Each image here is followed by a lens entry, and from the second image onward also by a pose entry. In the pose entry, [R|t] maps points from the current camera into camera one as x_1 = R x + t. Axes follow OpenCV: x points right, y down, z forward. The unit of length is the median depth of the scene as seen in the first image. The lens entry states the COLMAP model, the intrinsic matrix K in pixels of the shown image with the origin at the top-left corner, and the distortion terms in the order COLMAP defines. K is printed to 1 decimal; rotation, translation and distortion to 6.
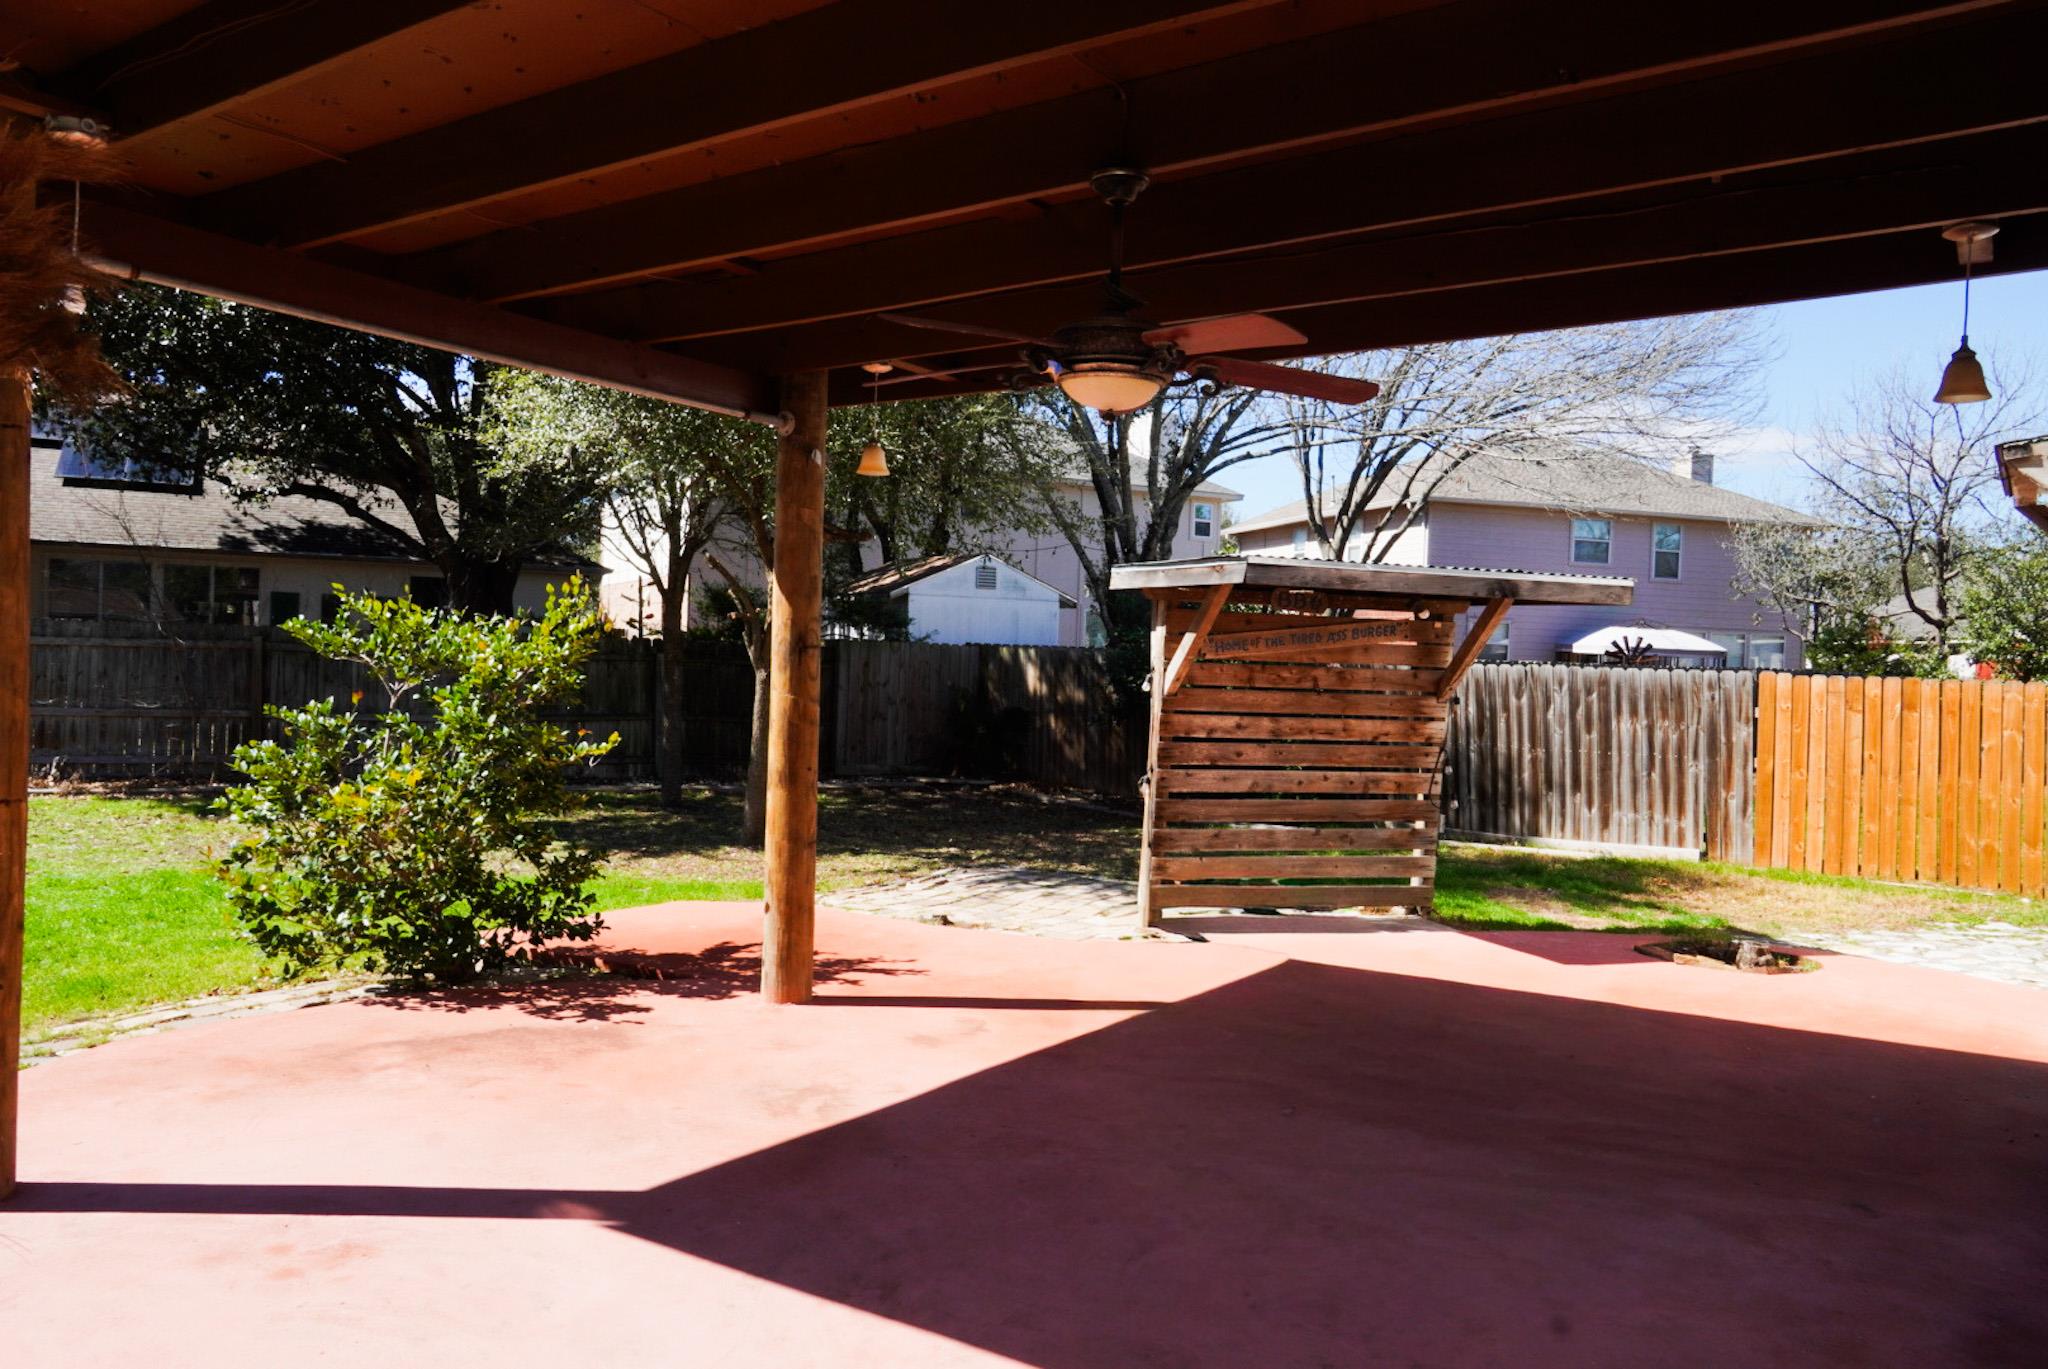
lens RADIAL K [[1540.2, 0, 1024.0], [0, 1540.2, 684.5], [0, 0, 1]] dist [-0.061141, 0.090447]
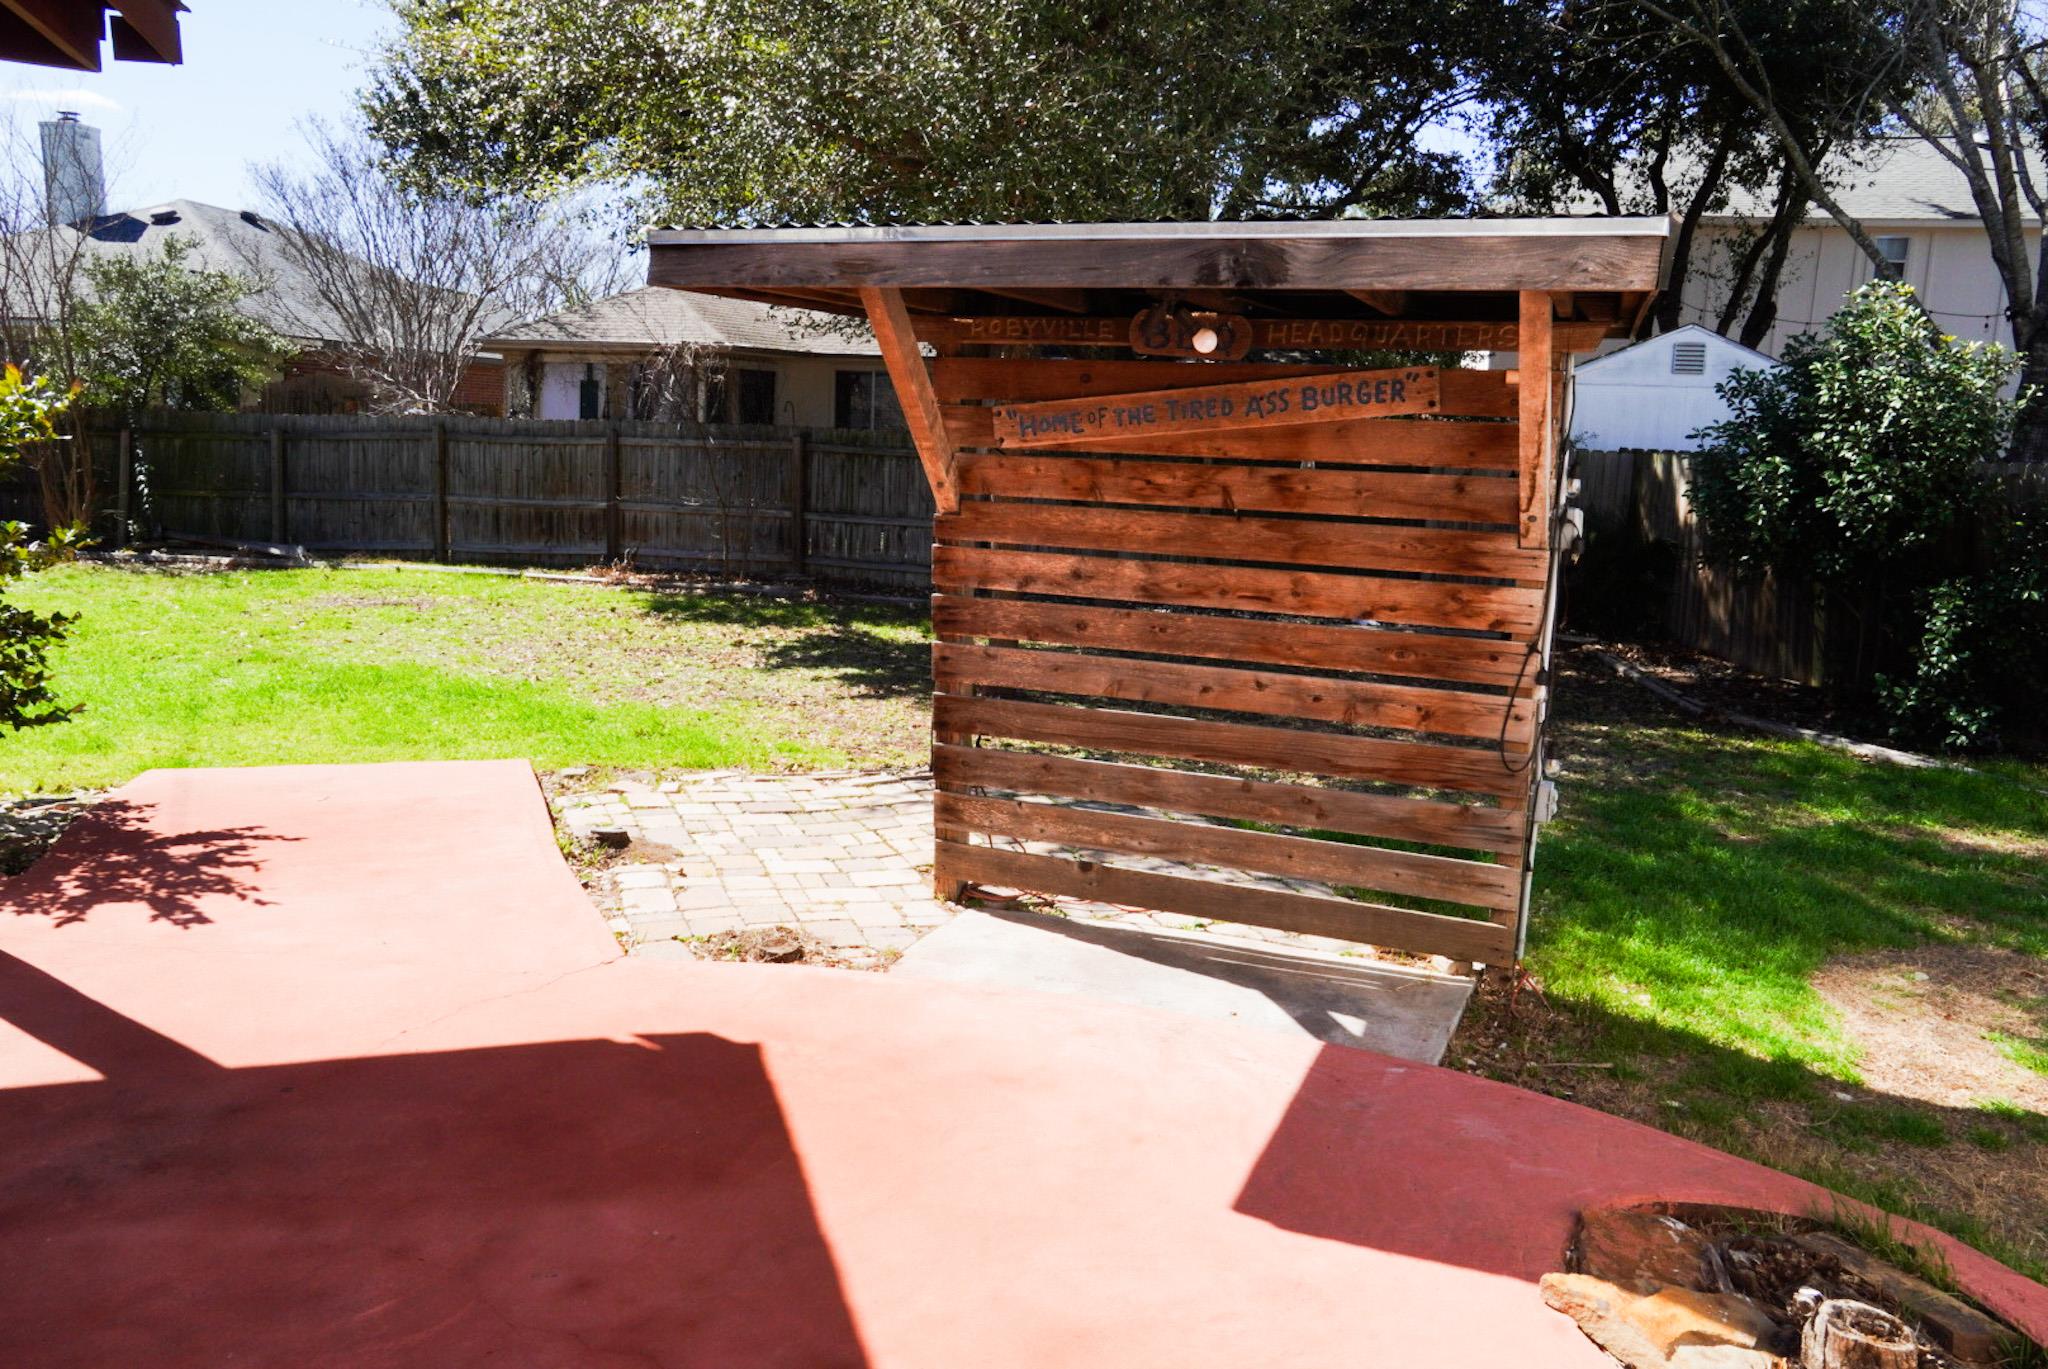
lens RADIAL K [[1540.2, 0, 1024.0], [0, 1540.2, 684.5], [0, 0, 1]] dist [-0.061141, 0.090447]
pose [[0.775916, 0.097194, -0.623303, 0.459354], [-0.022755, 0.991729, 0.126317, -0.002339], [0.630425, -0.083828, 0.771710, 0.558329]]
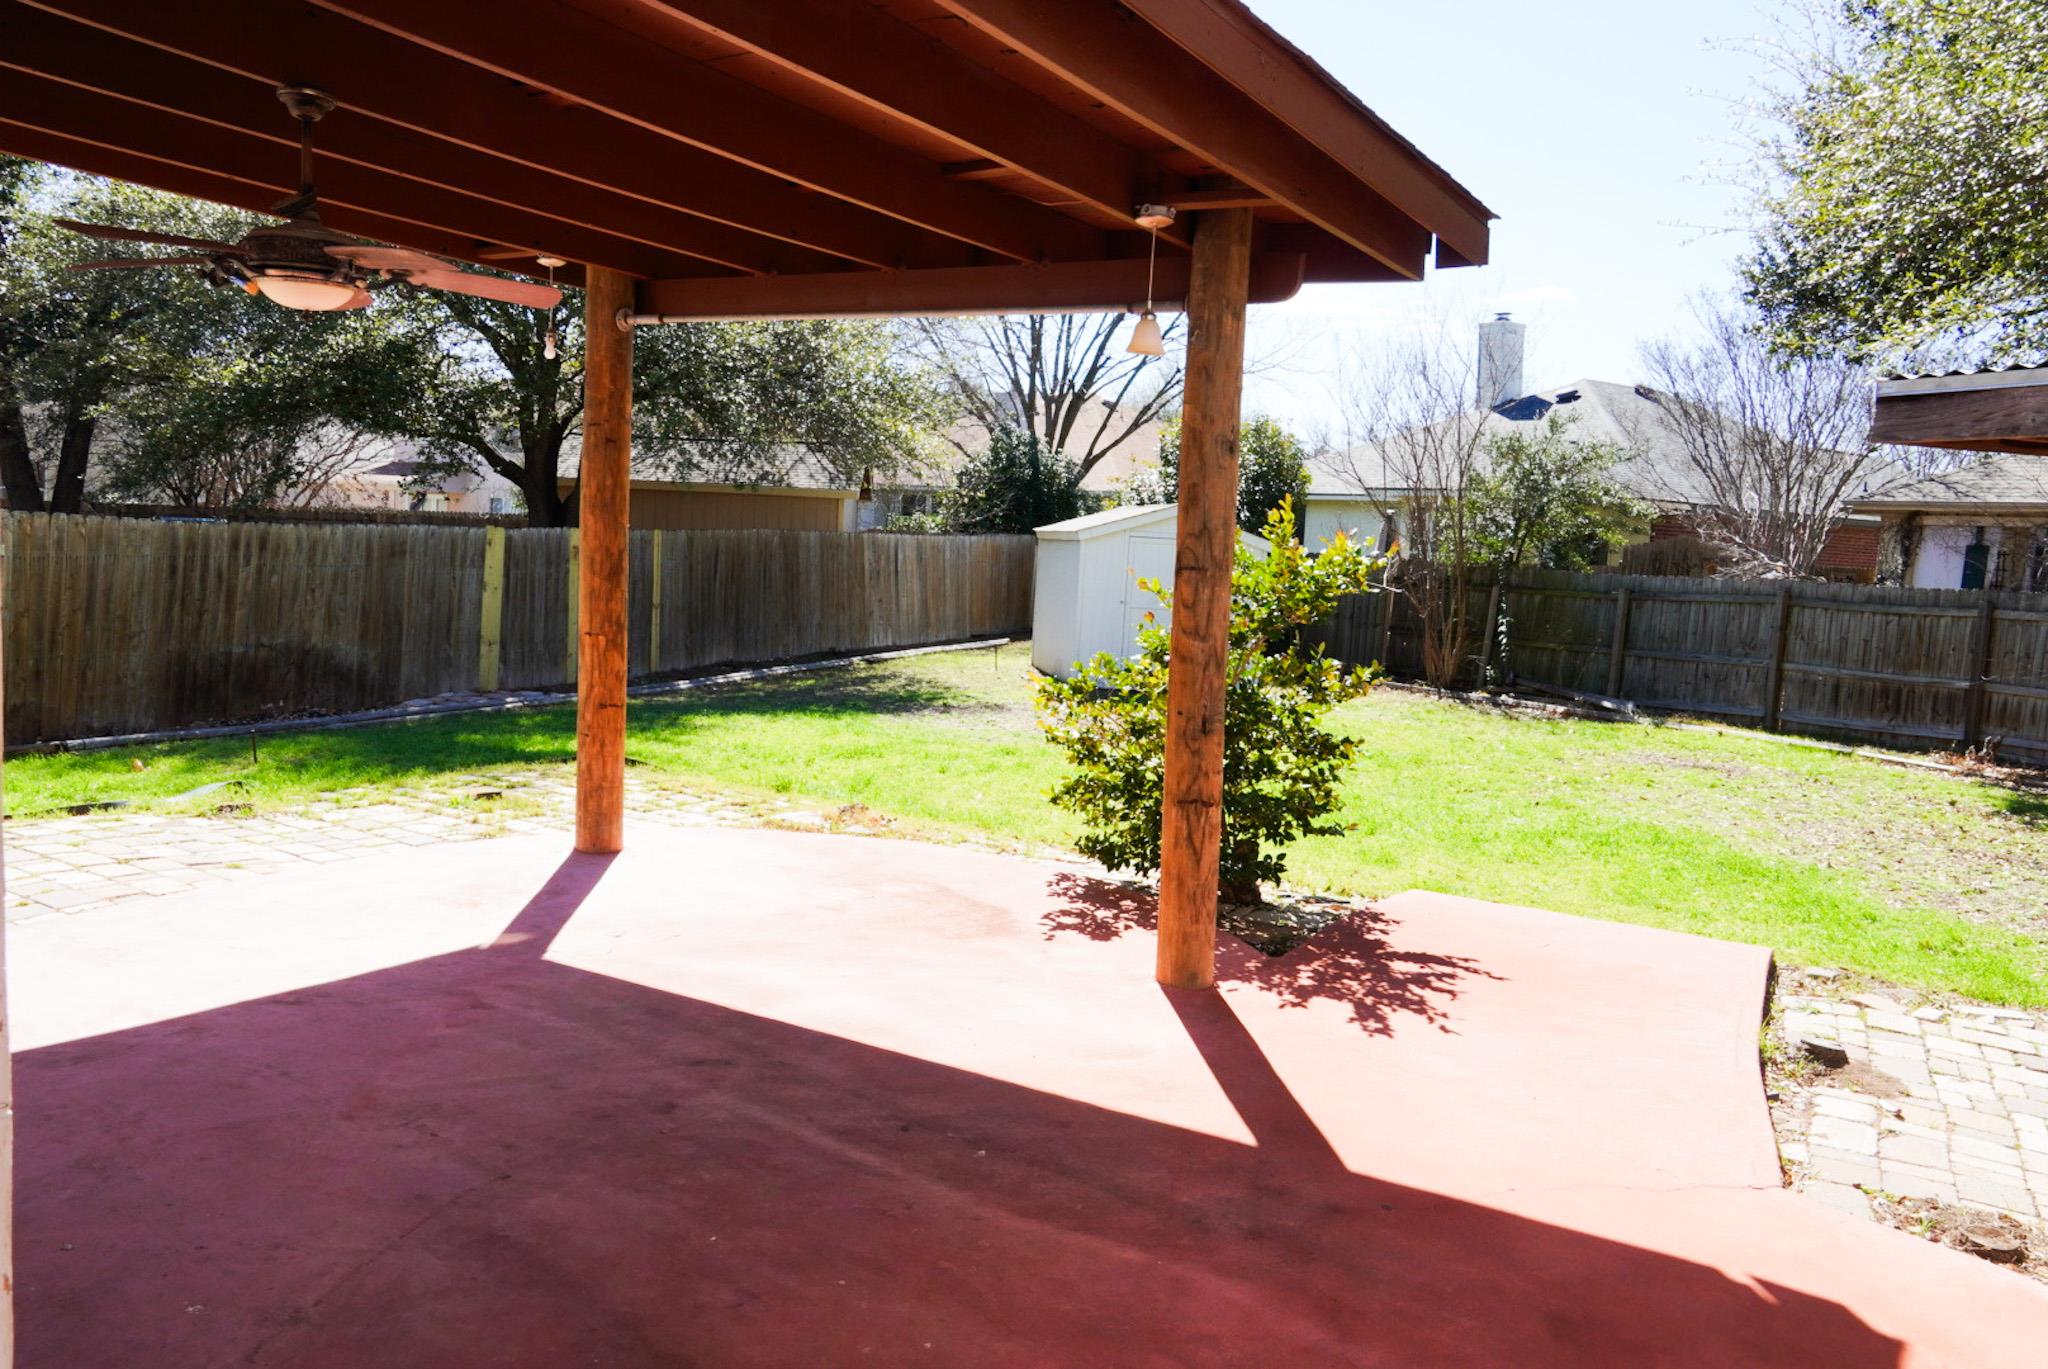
lens RADIAL K [[1540.2, 0, 1024.0], [0, 1540.2, 684.5], [0, 0, 1]] dist [-0.061141, 0.090447]
pose [[0.033463, 0.067637, -0.997149, 0.481491], [-0.071014, 0.995347, 0.065132, -0.006809], [0.996914, 0.068632, 0.038110, 0.621528]]
